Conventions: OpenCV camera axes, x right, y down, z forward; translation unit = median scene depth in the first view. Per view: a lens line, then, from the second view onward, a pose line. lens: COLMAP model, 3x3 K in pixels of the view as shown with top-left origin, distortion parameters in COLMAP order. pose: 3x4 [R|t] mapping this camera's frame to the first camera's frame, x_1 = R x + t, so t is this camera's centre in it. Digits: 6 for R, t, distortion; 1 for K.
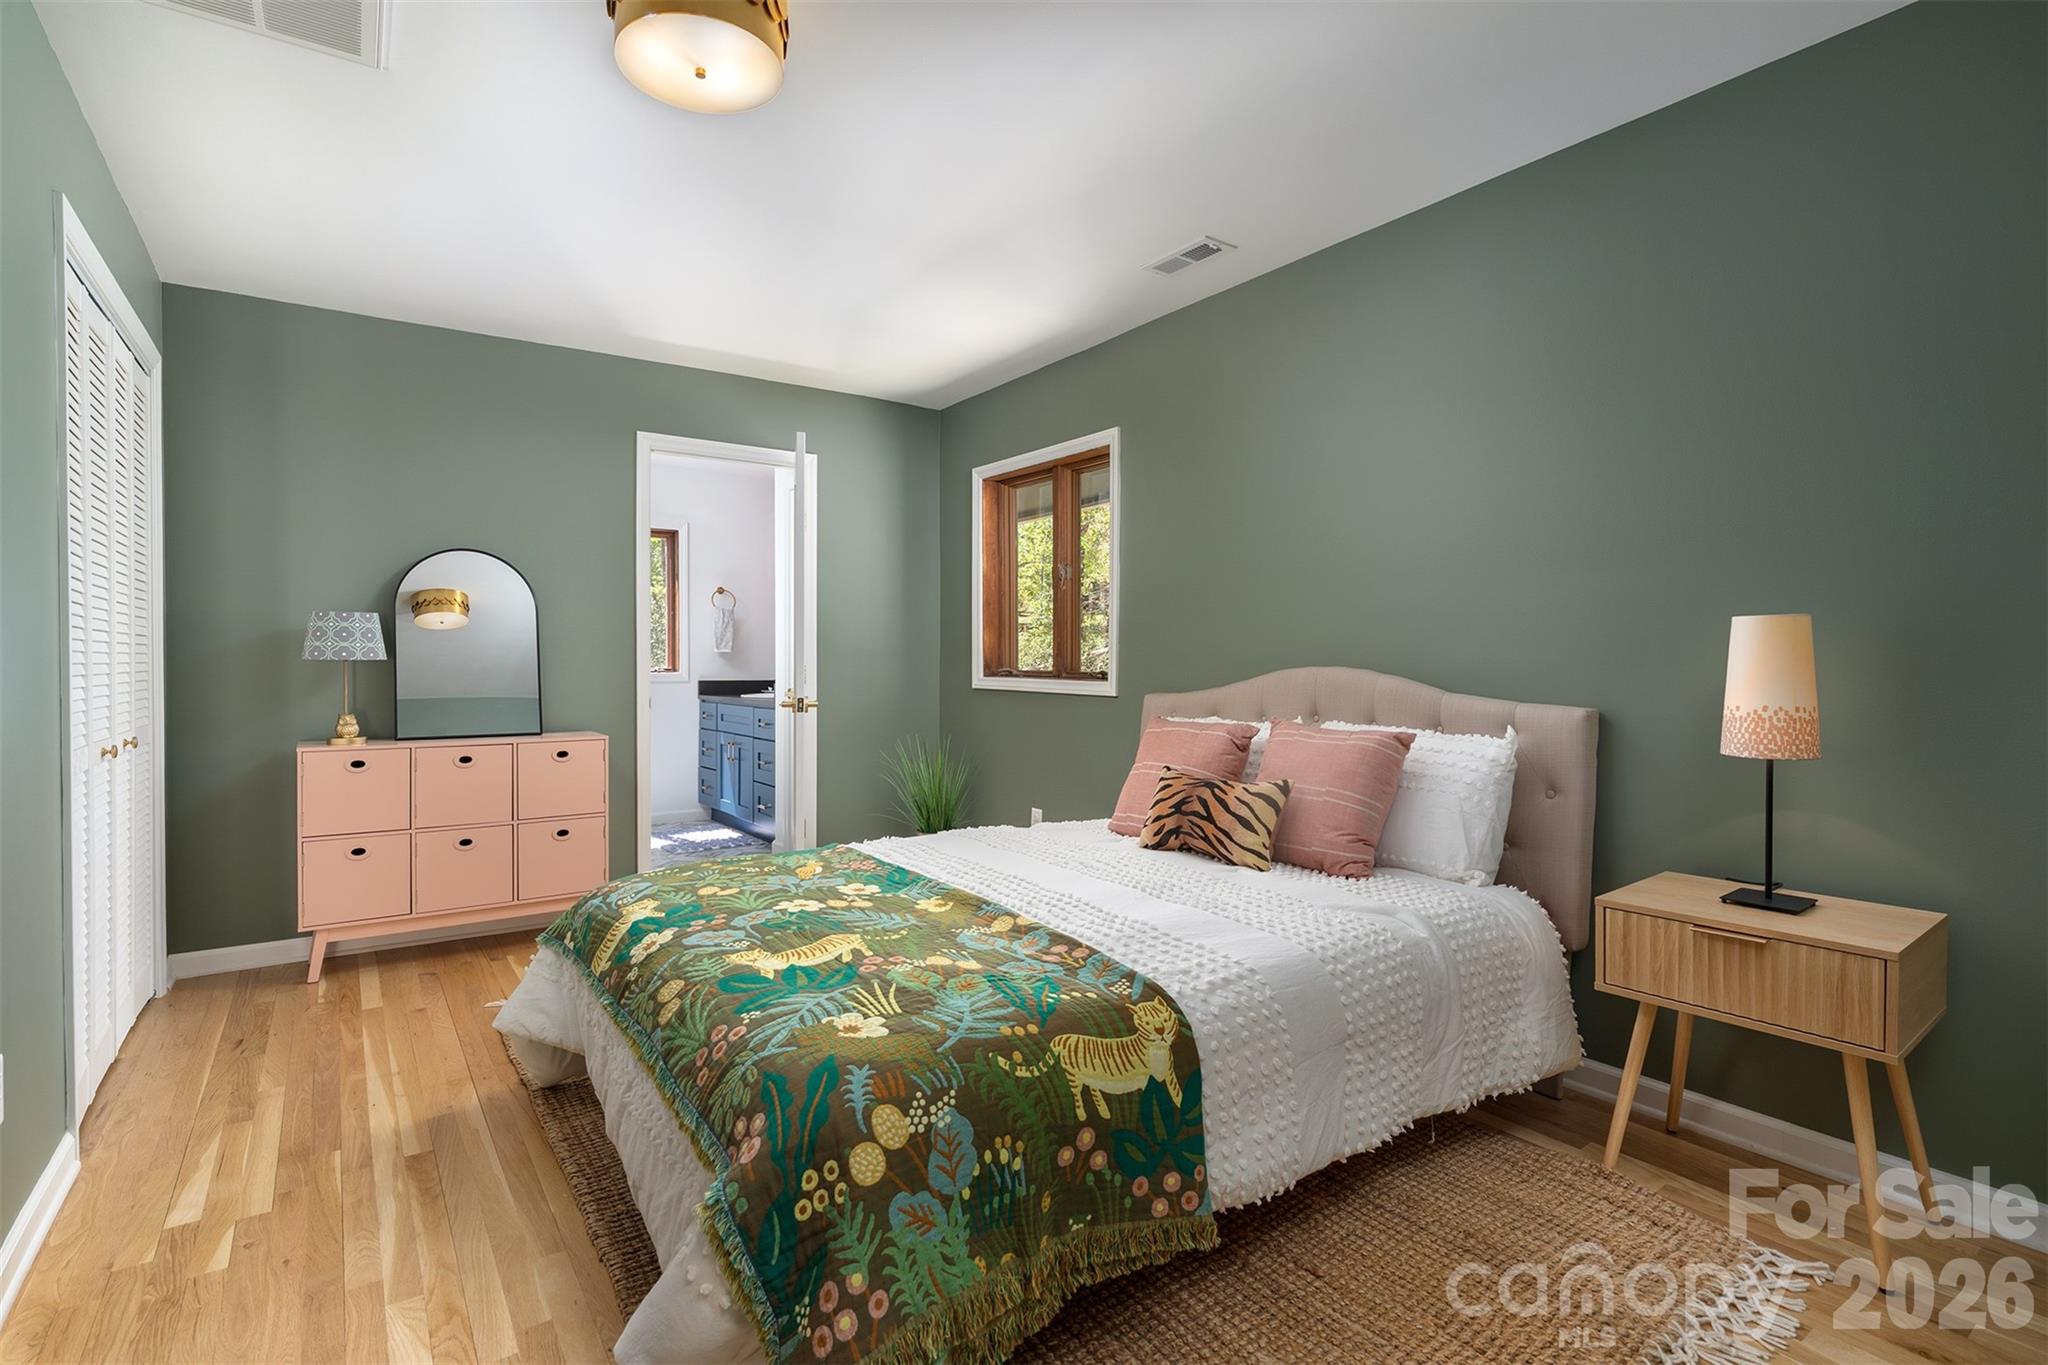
lens RADIAL K [[954.2, 0, 1021.4], [0, 954.2, 676.2], [0, 0, 1]] dist [-0.003543, -0.000086]
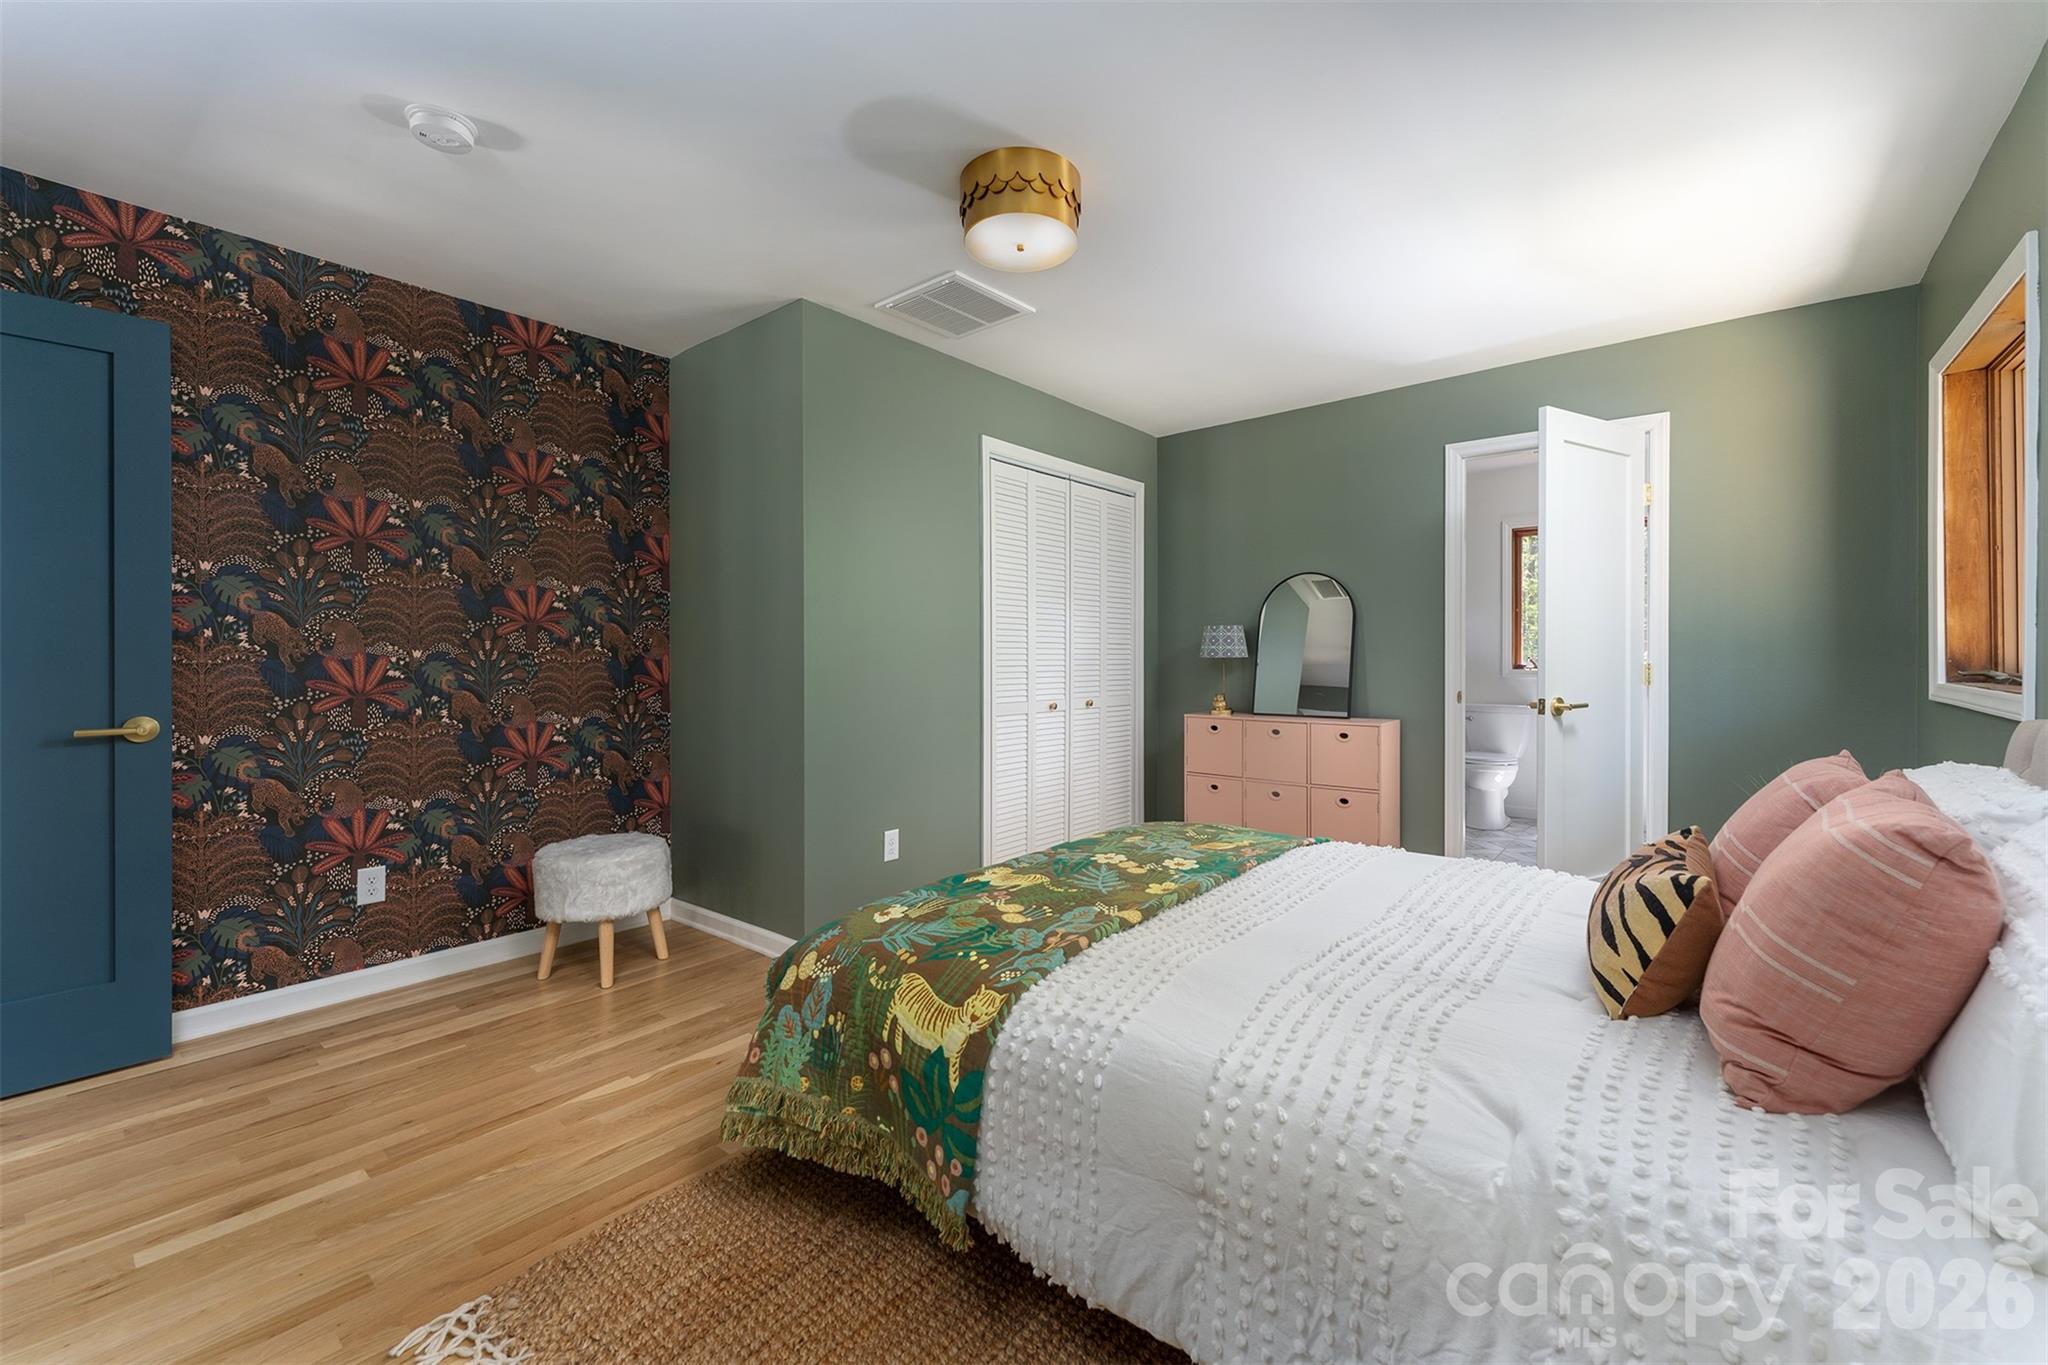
lens RADIAL K [[830.9, 0, 1024.8], [0, 830.9, 662.1], [0, 0, 1]] dist [0.001848, -0.000064]
pose [[0.271174, 0.004593, -0.962519, 1.068817], [-0.014417, 0.999896, 0.000709, -0.015400], [0.962422, 0.013684, 0.271212, 0.838379]]
